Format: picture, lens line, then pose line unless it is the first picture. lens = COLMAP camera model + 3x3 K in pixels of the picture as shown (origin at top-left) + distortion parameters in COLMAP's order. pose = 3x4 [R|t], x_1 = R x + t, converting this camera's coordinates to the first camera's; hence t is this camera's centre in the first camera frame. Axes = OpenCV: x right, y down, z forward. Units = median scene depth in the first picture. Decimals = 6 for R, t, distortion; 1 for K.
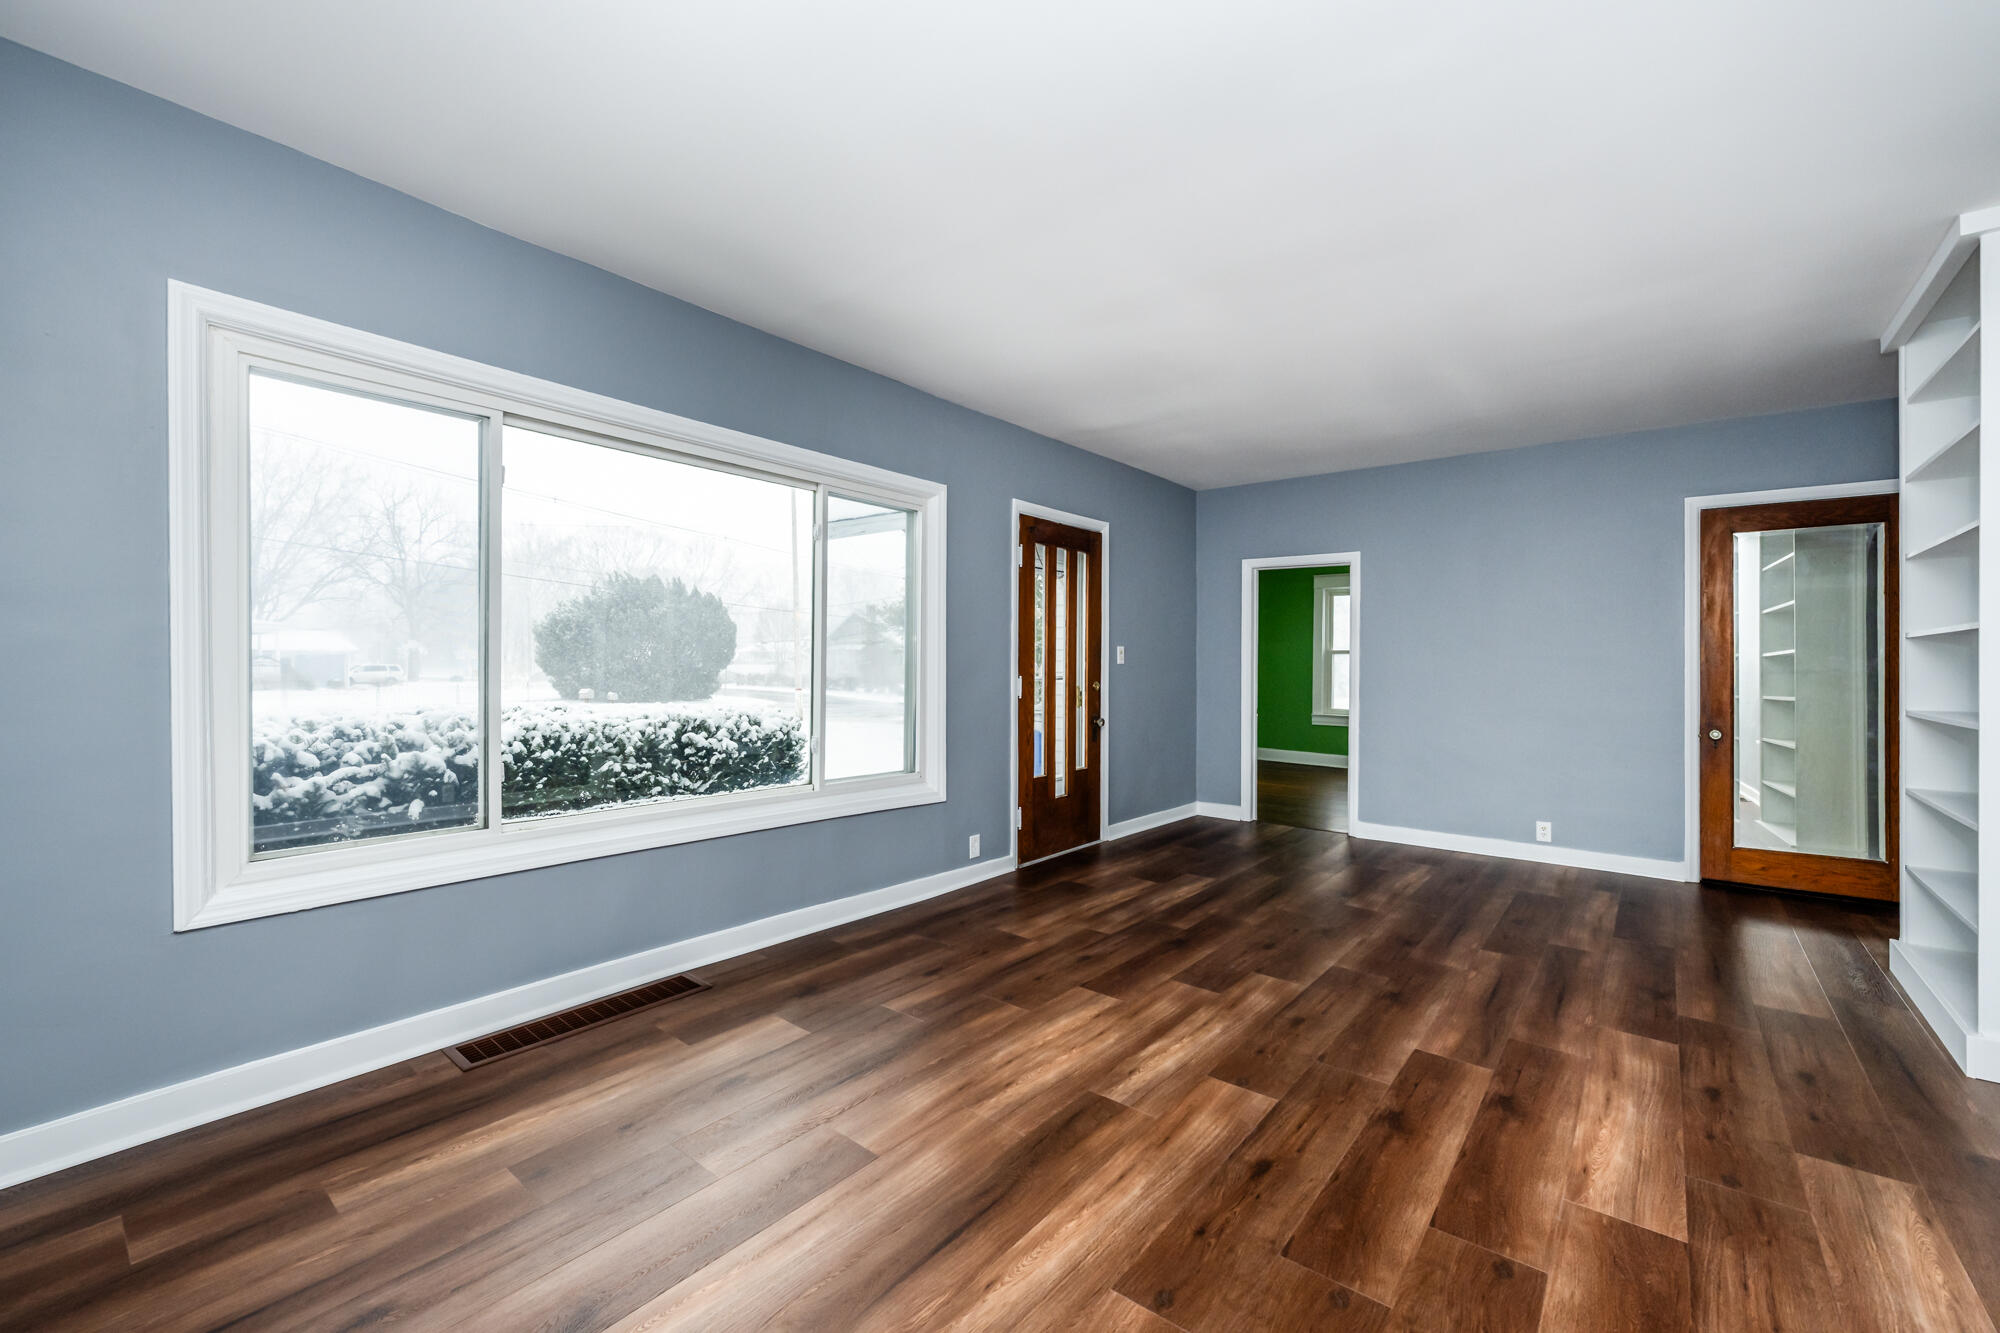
lens RADIAL K [[815.8, 0, 993.6], [0, 815.8, 654.5], [0, 0, 1]] dist [-0.000500, -0.000235]
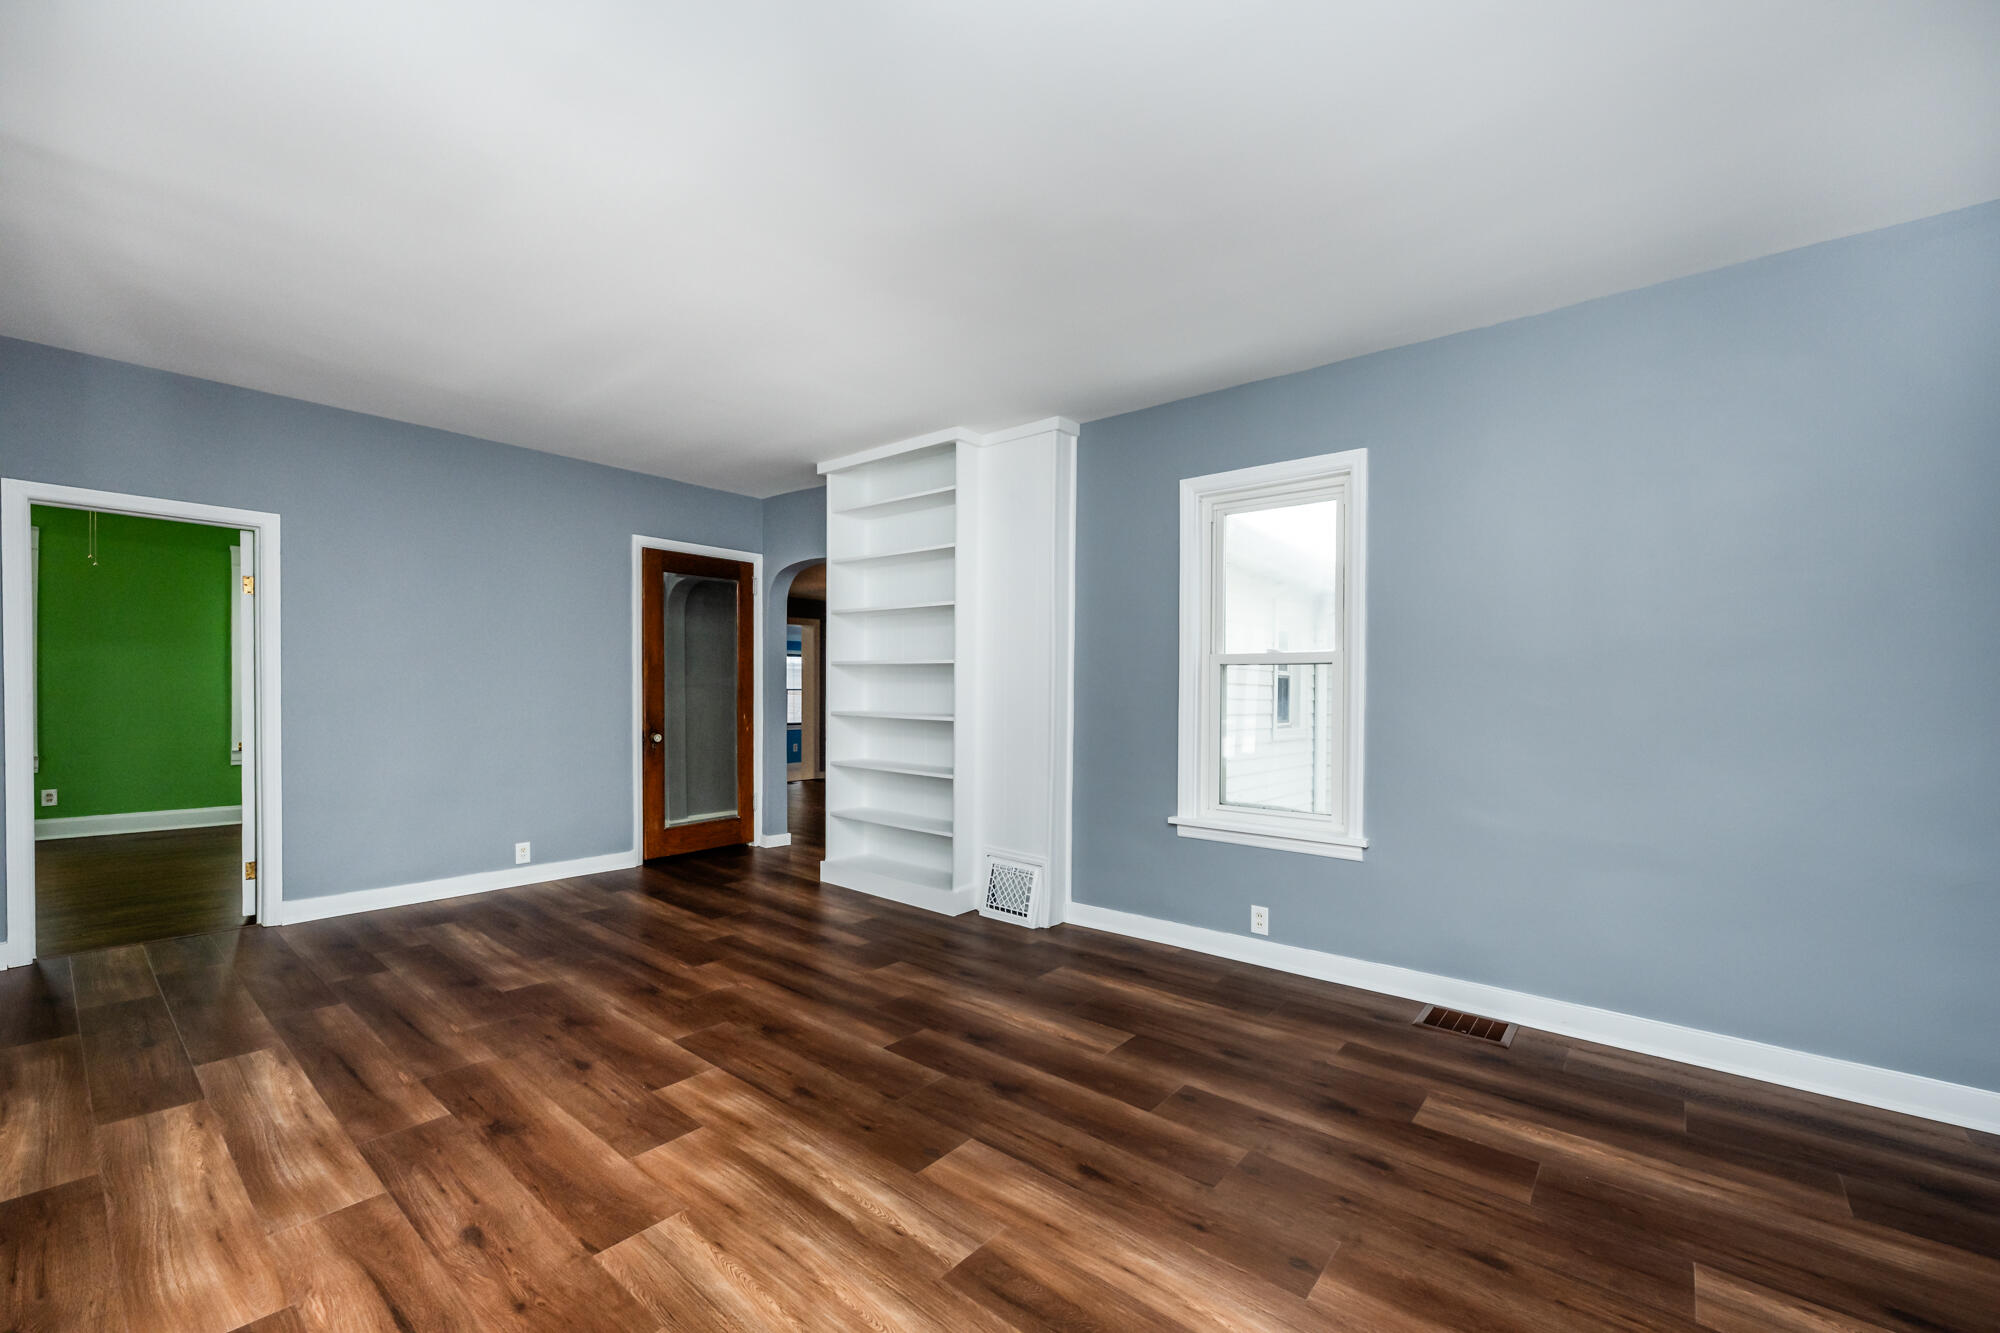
lens RADIAL K [[807.9, 0, 1008.9], [0, 807.9, 687.1], [0, 0, 1]] dist [-0.000059, 0.000107]
pose [[0.008059, -0.010975, 0.999907, -0.458139], [-0.023108, 0.999671, 0.011159, -0.003552], [-0.999700, -0.023196, 0.007803, 0.720740]]
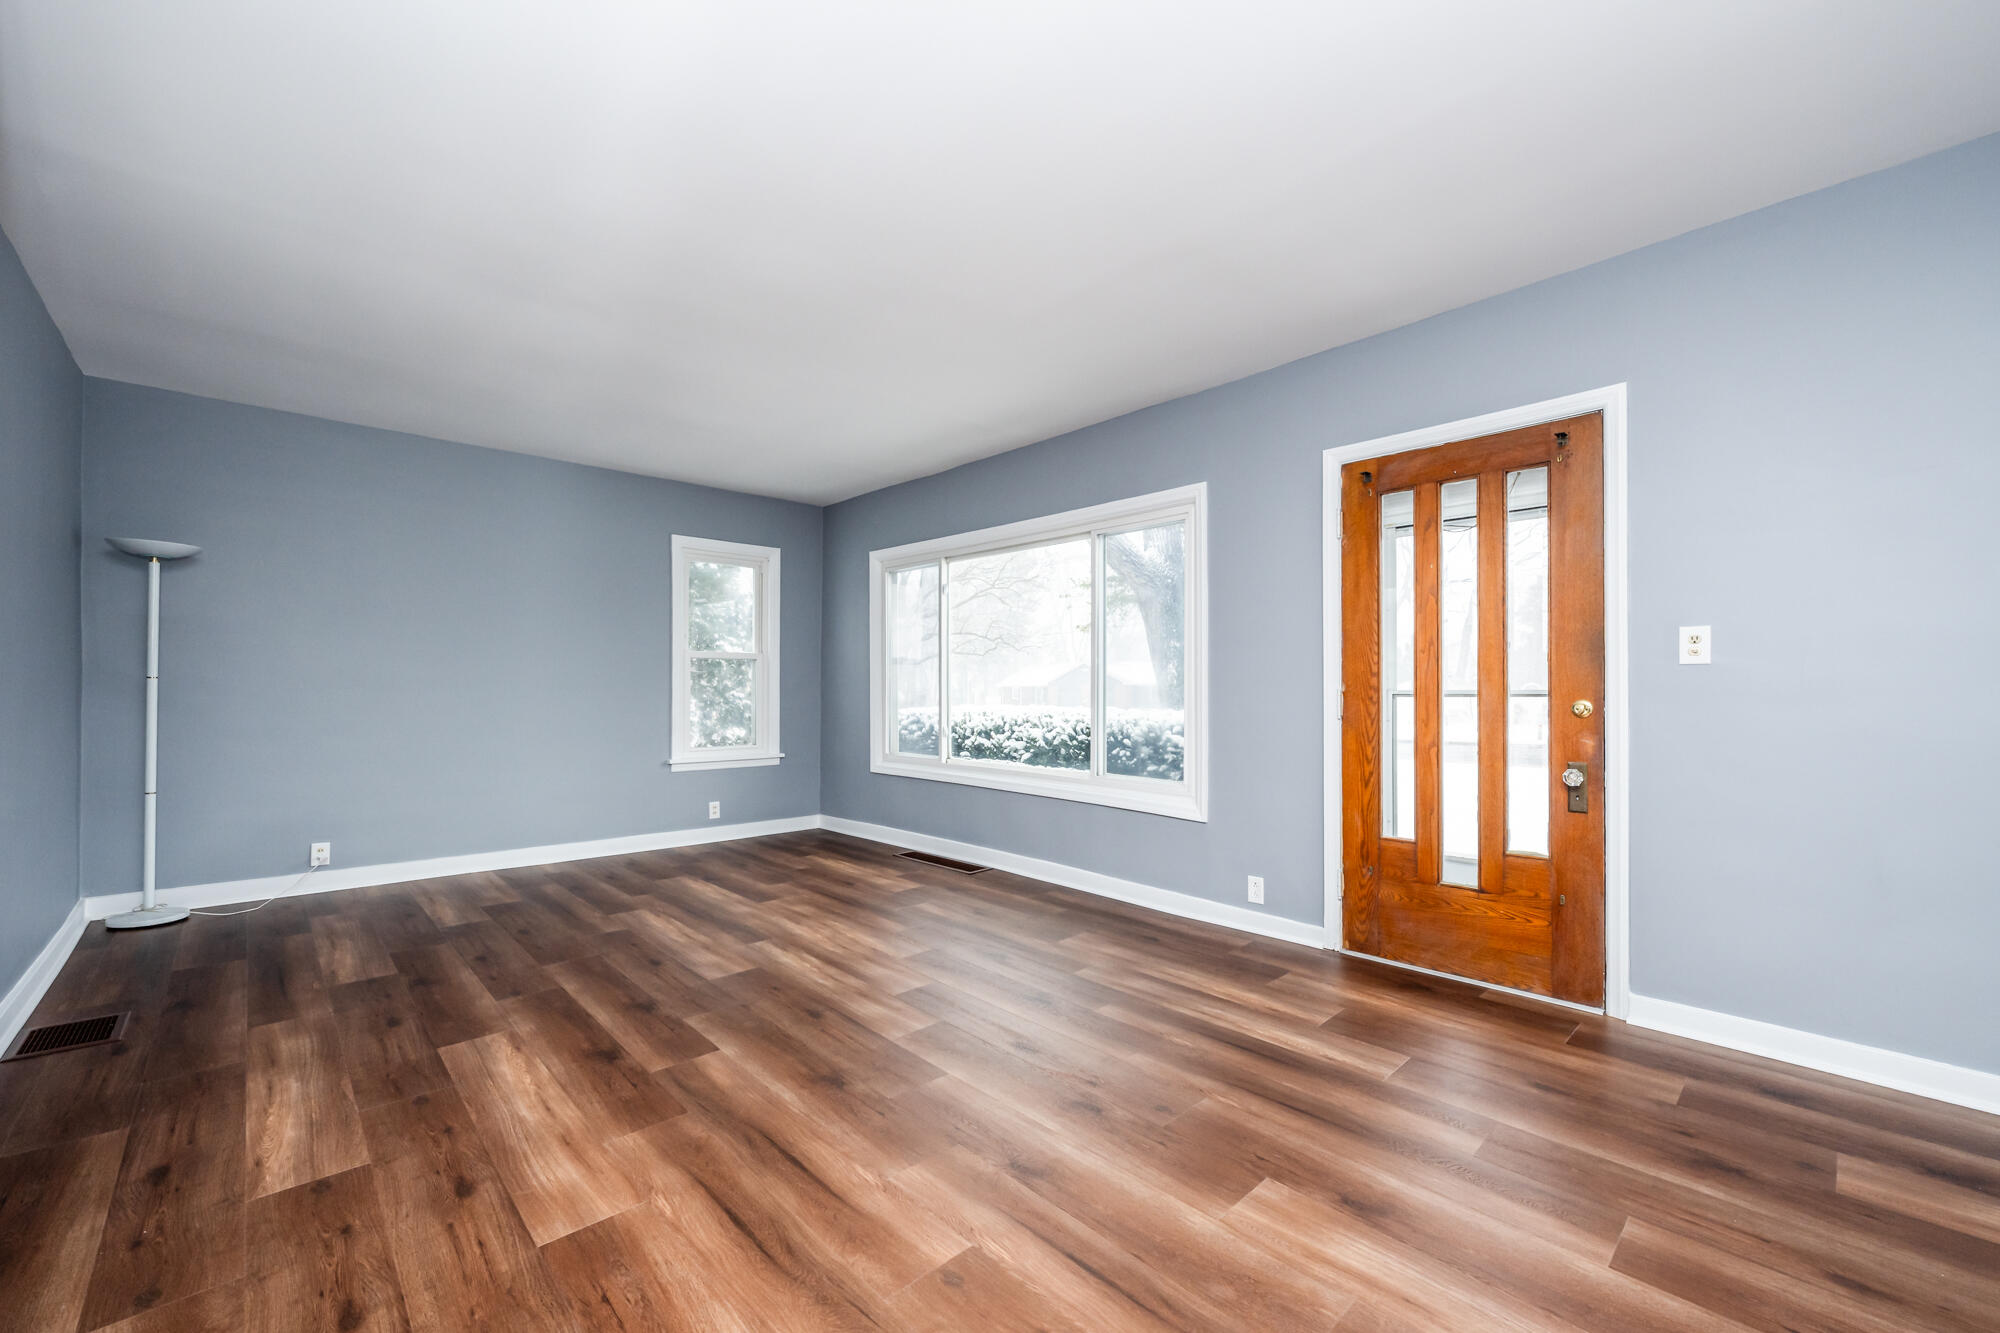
lens RADIAL K [[807.9, 0, 1008.9], [0, 807.9, 687.1], [0, 0, 1]] dist [-0.000059, 0.000107]
pose [[-0.129248, -0.012494, -0.991534, 1.244627], [0.008177, 0.999873, -0.013664, 0.052209], [0.991579, -0.009873, -0.129129, 1.270190]]
